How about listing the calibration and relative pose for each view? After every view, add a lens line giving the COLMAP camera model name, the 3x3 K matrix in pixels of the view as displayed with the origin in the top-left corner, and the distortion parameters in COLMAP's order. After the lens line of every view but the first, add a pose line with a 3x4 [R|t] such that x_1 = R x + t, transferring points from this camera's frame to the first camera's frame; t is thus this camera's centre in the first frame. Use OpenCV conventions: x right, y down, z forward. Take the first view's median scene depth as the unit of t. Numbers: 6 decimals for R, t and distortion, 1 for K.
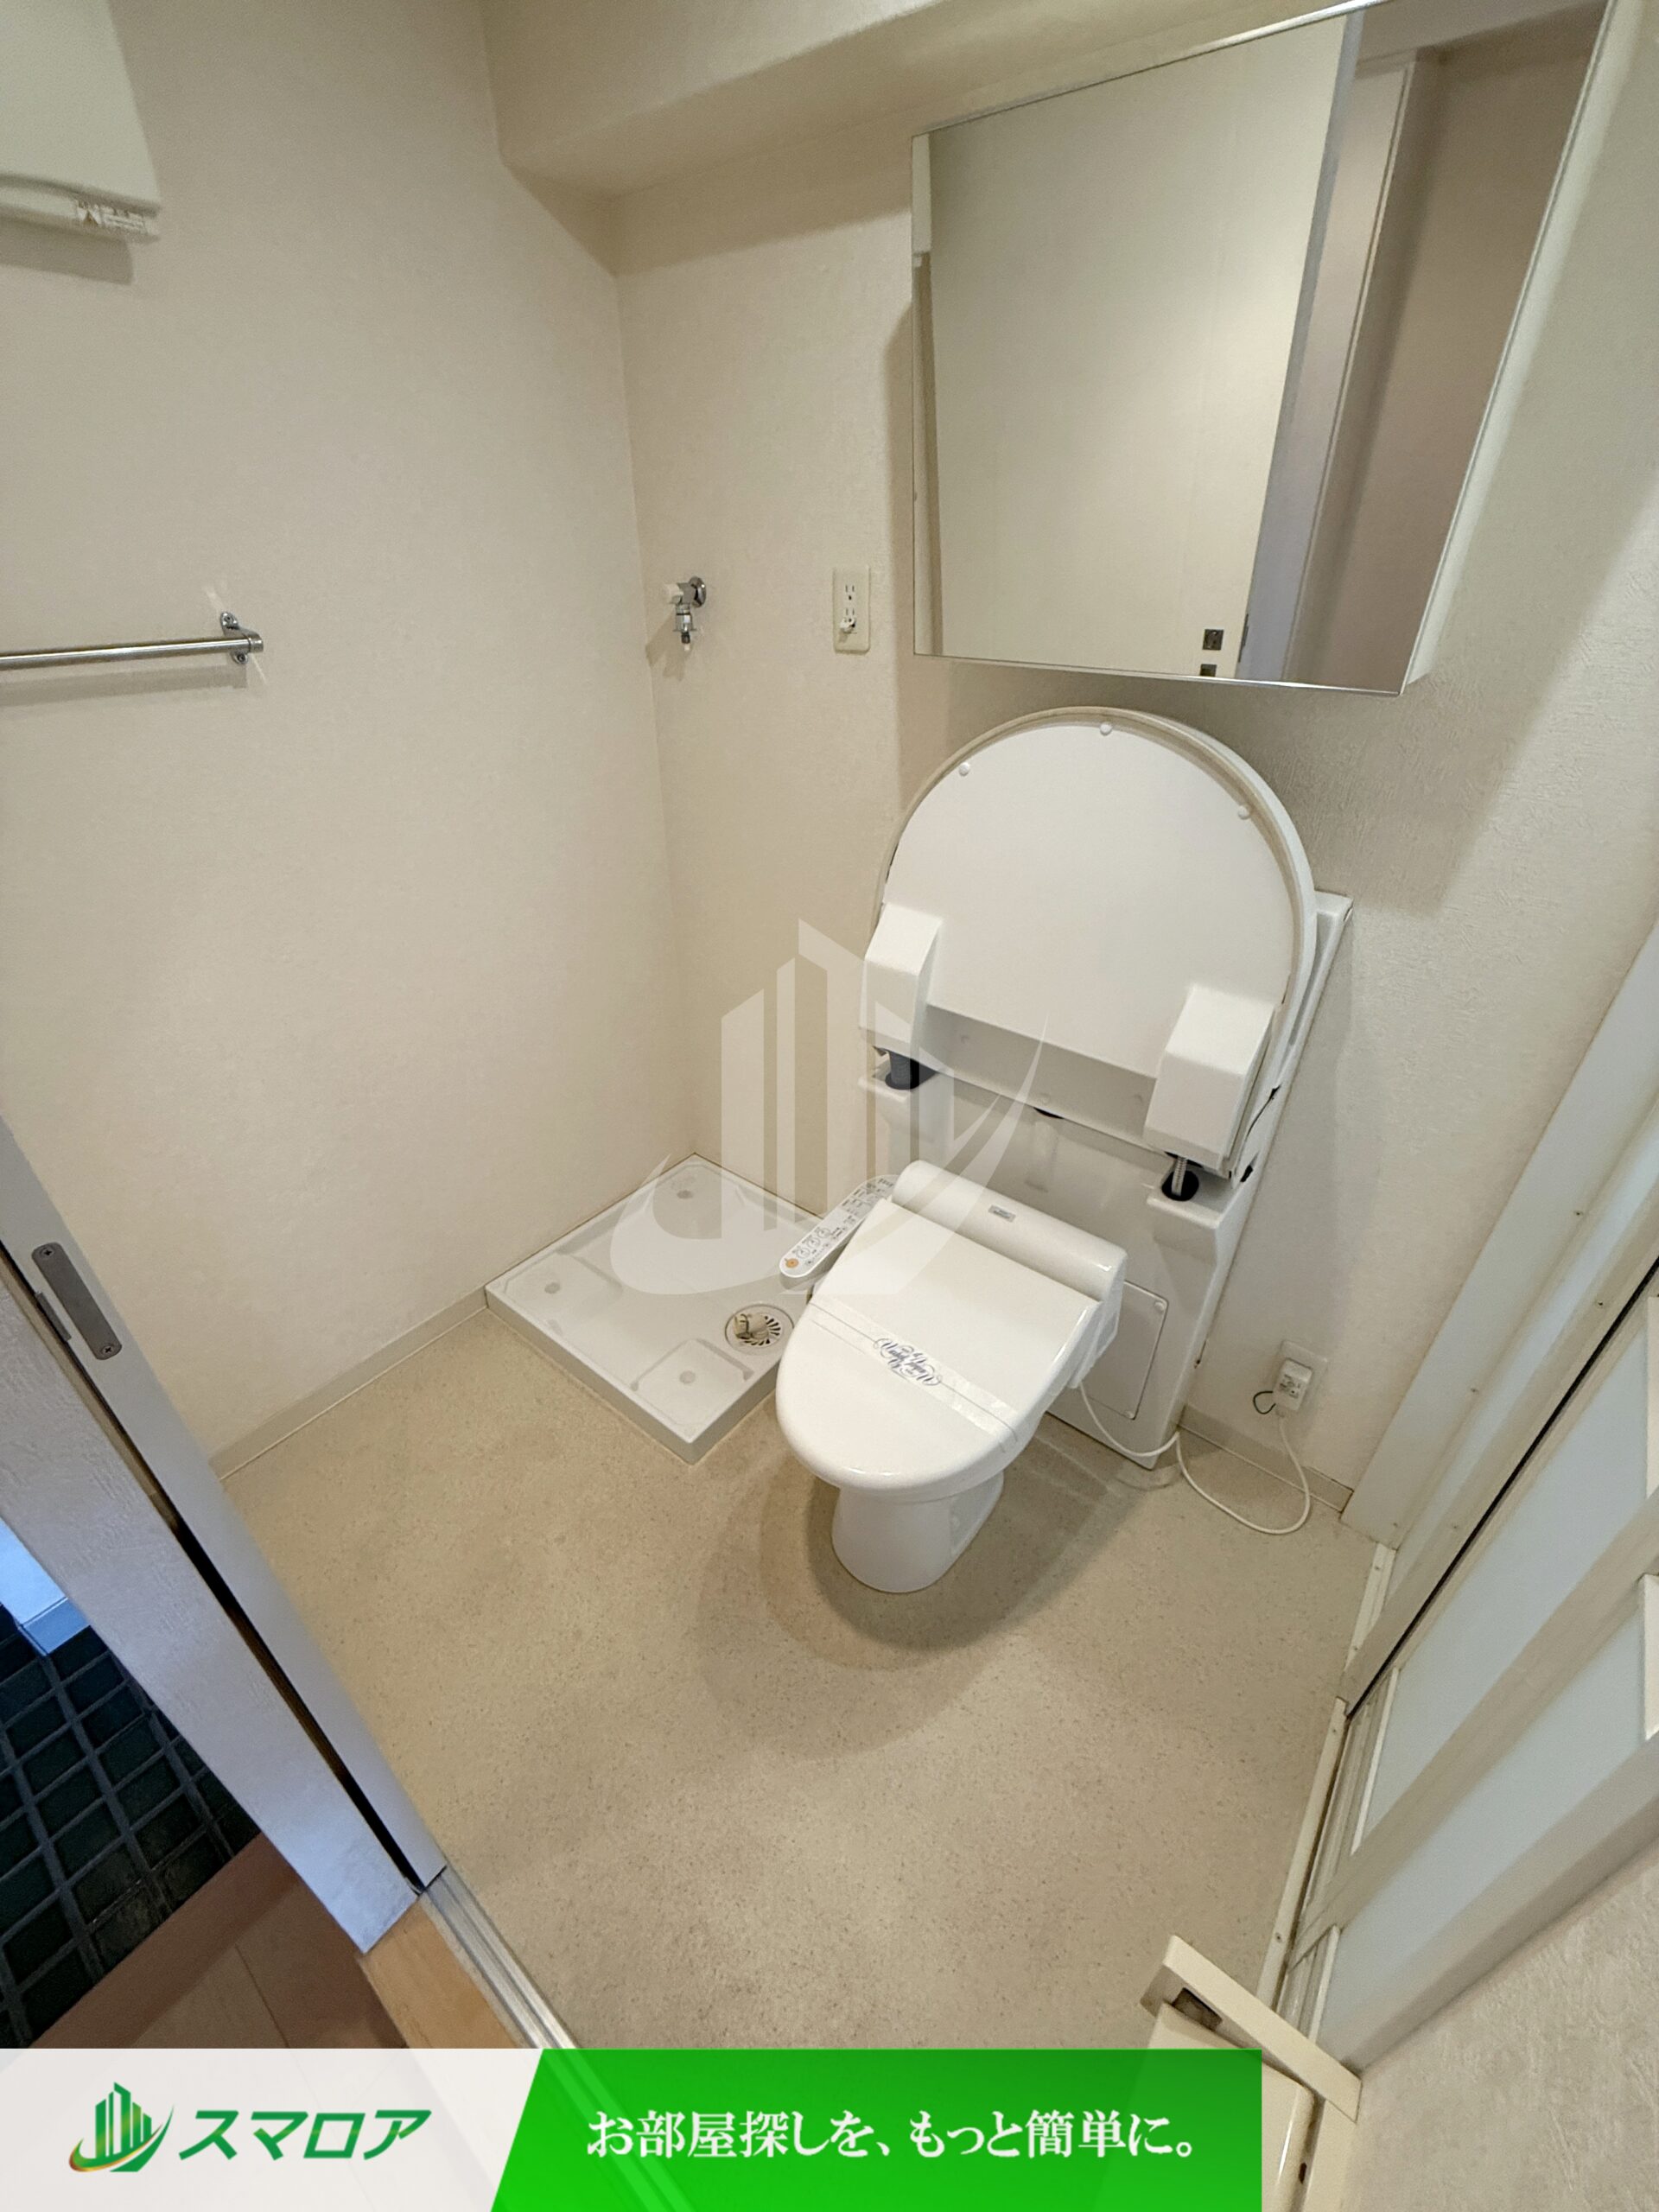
lens RADIAL K [[883.9, 0, 826.2], [0, 883.9, 1103.7], [0, 0, 1]] dist [-0.001839, 0.000211]
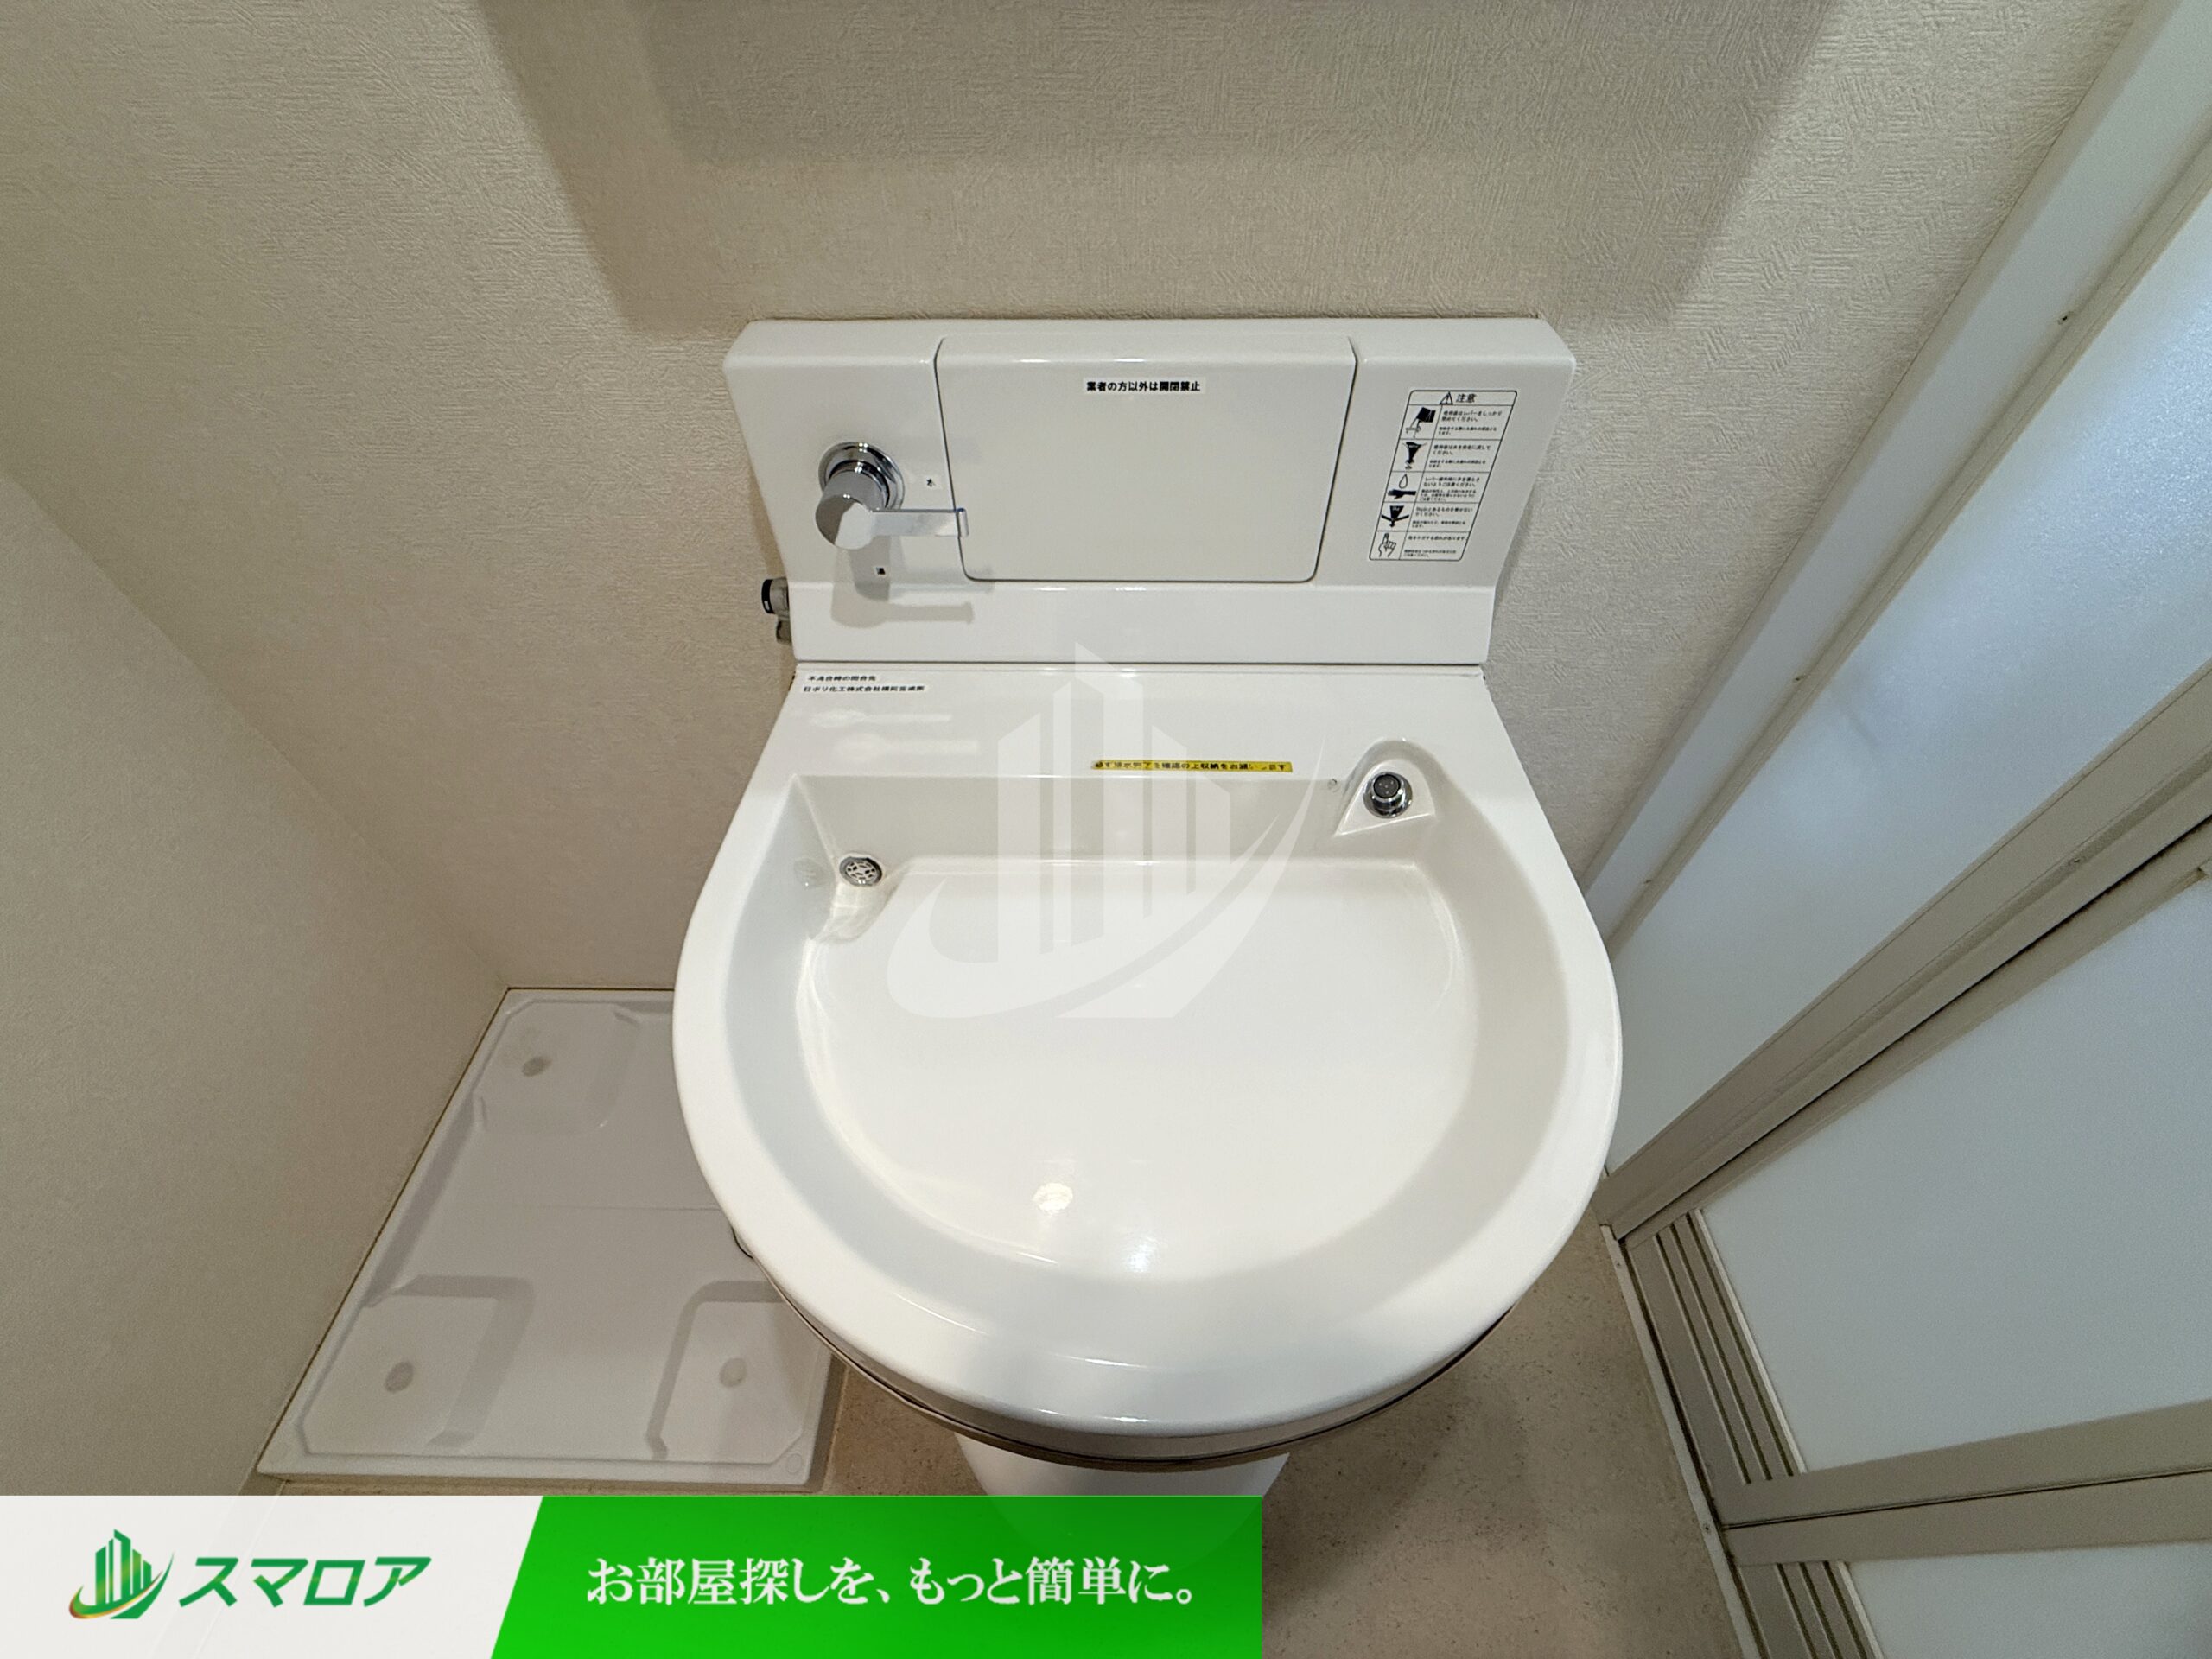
lens RADIAL K [[883.9, 0, 1101.1], [0, 883.9, 831.4], [0, 0, 1]] dist [-0.001839, 0.000211]
pose [[0.795399, -0.462270, 0.391979, -0.021215], [0.333774, 0.873922, 0.353348, -0.193566], [-0.505902, -0.150220, 0.849410, 0.482558]]
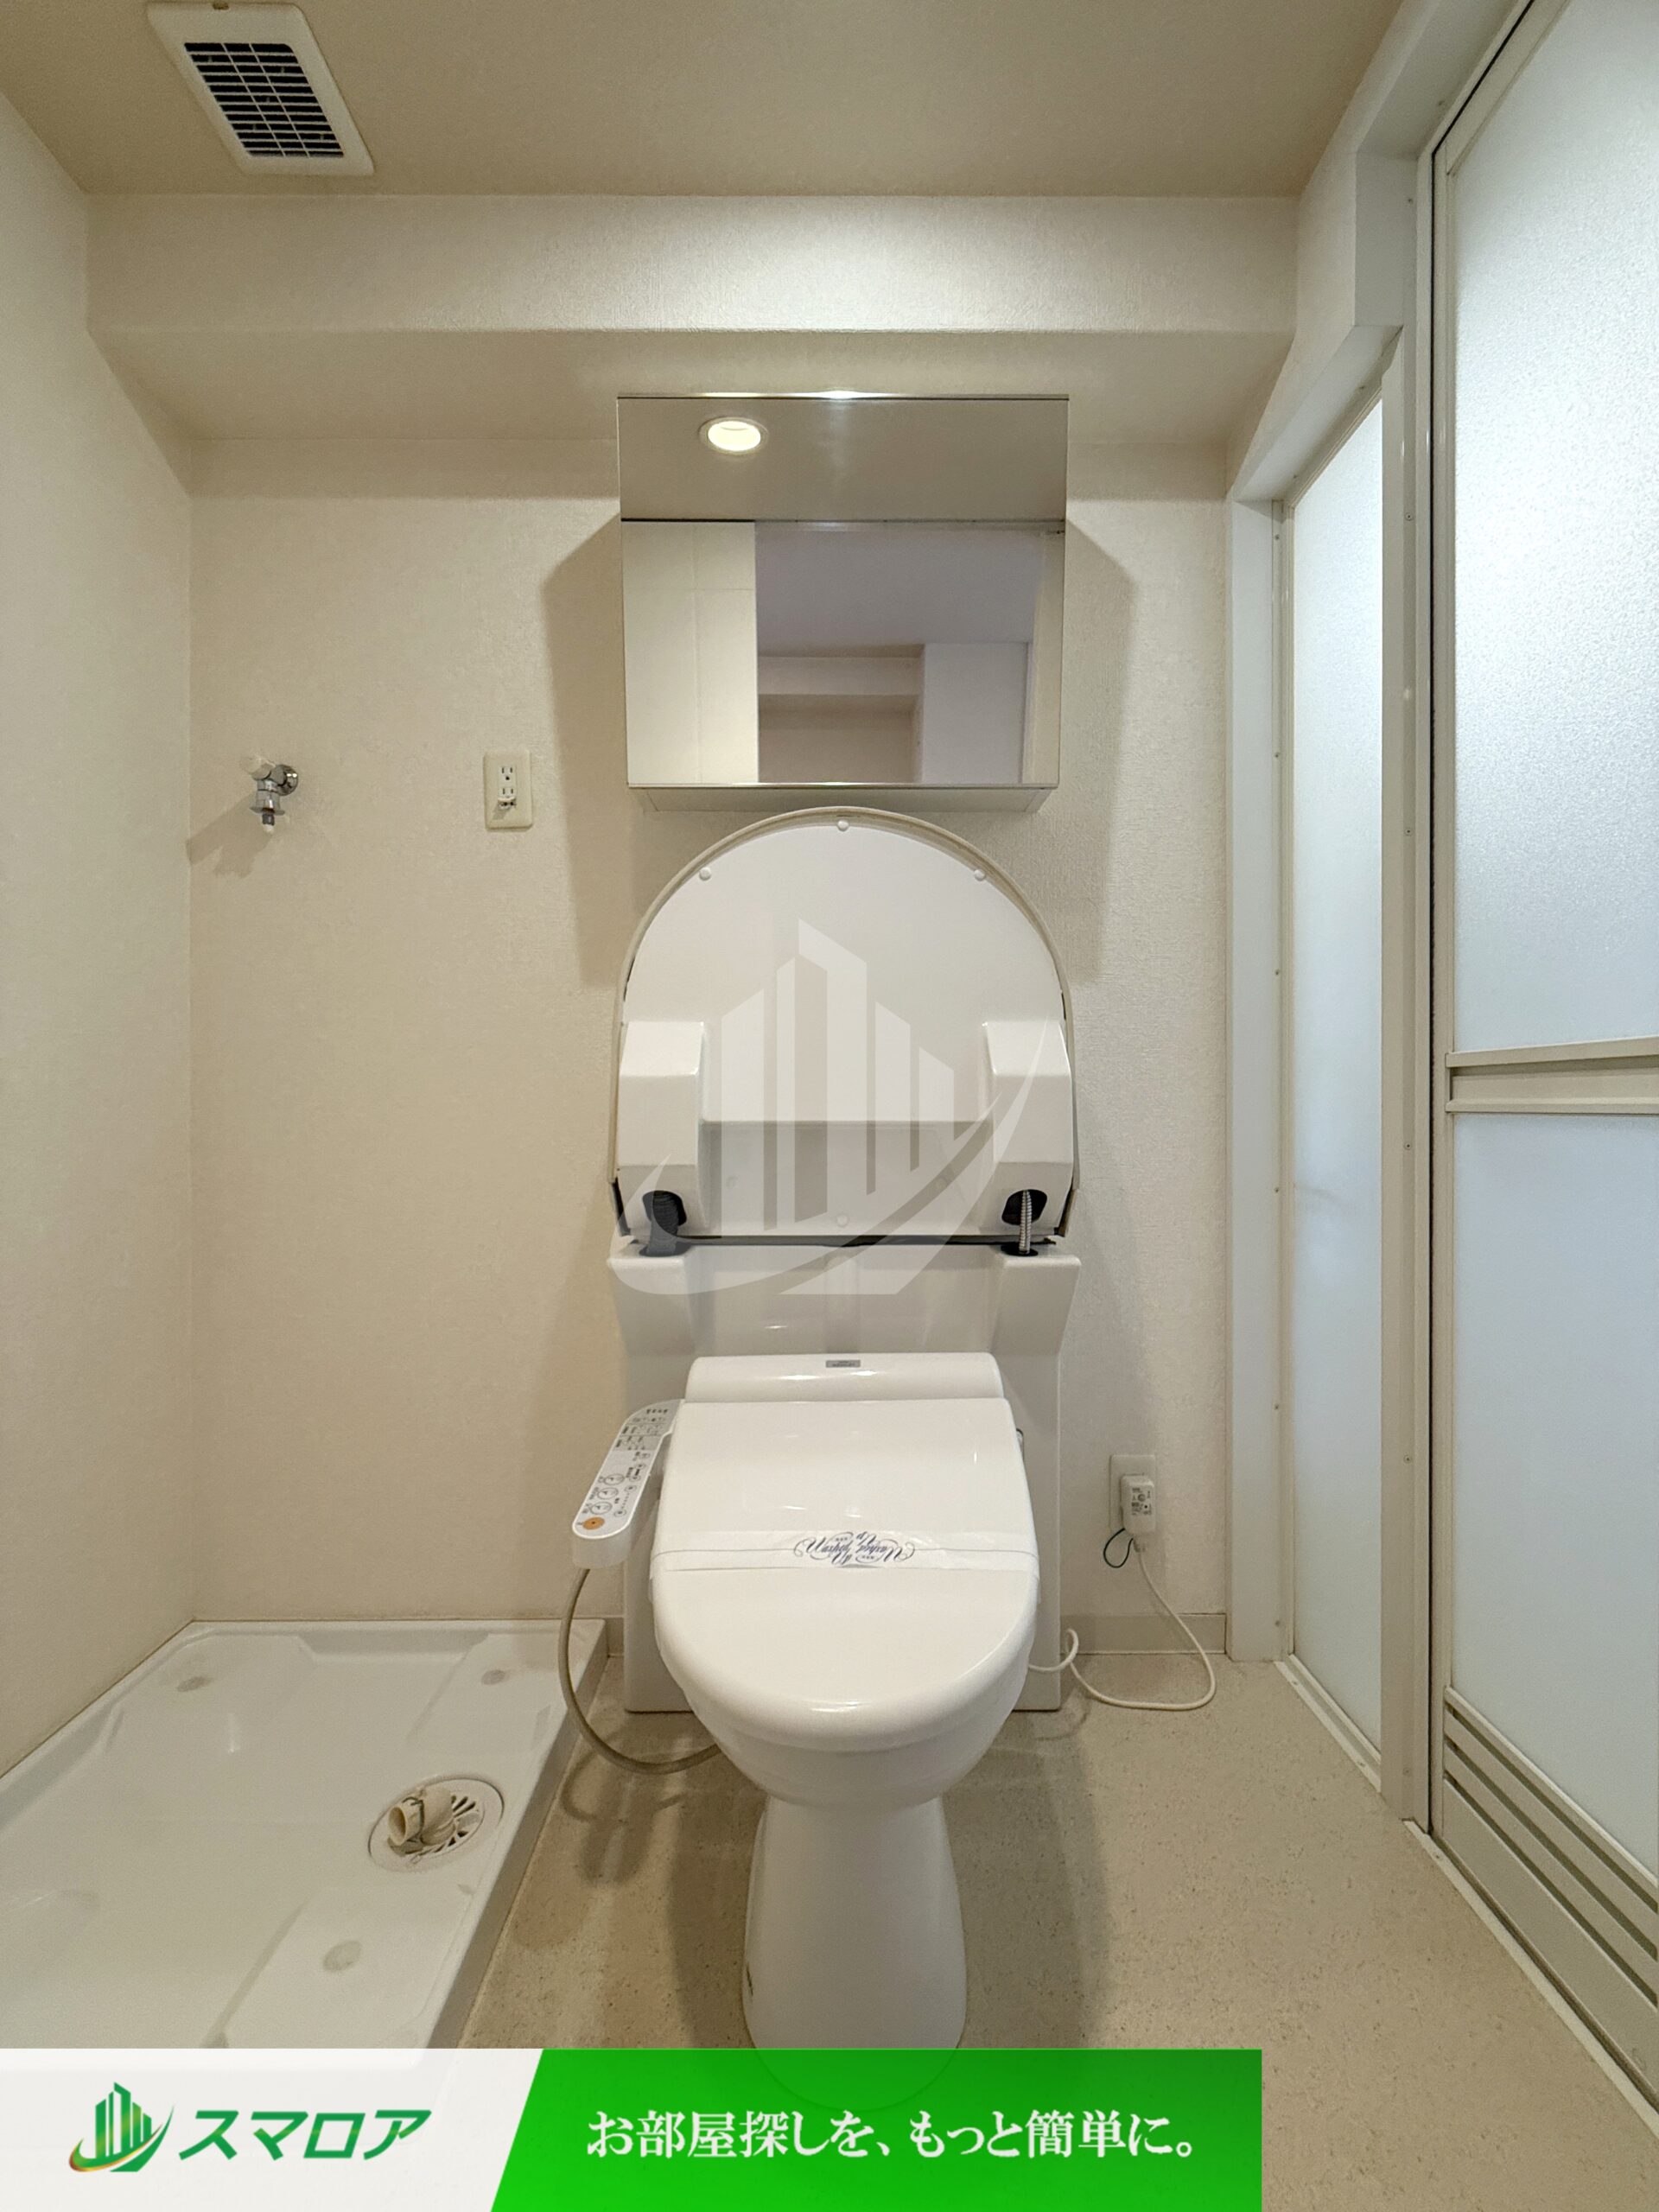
lens RADIAL K [[883.9, 0, 828.9], [0, 883.9, 1111.7], [0, 0, 1]] dist [-0.001839, 0.000211]
pose [[0.780288, -0.006205, 0.625389, -0.302304], [0.338274, 0.845249, -0.413673, 0.255230], [-0.526043, 0.534337, 0.661637, 0.360862]]
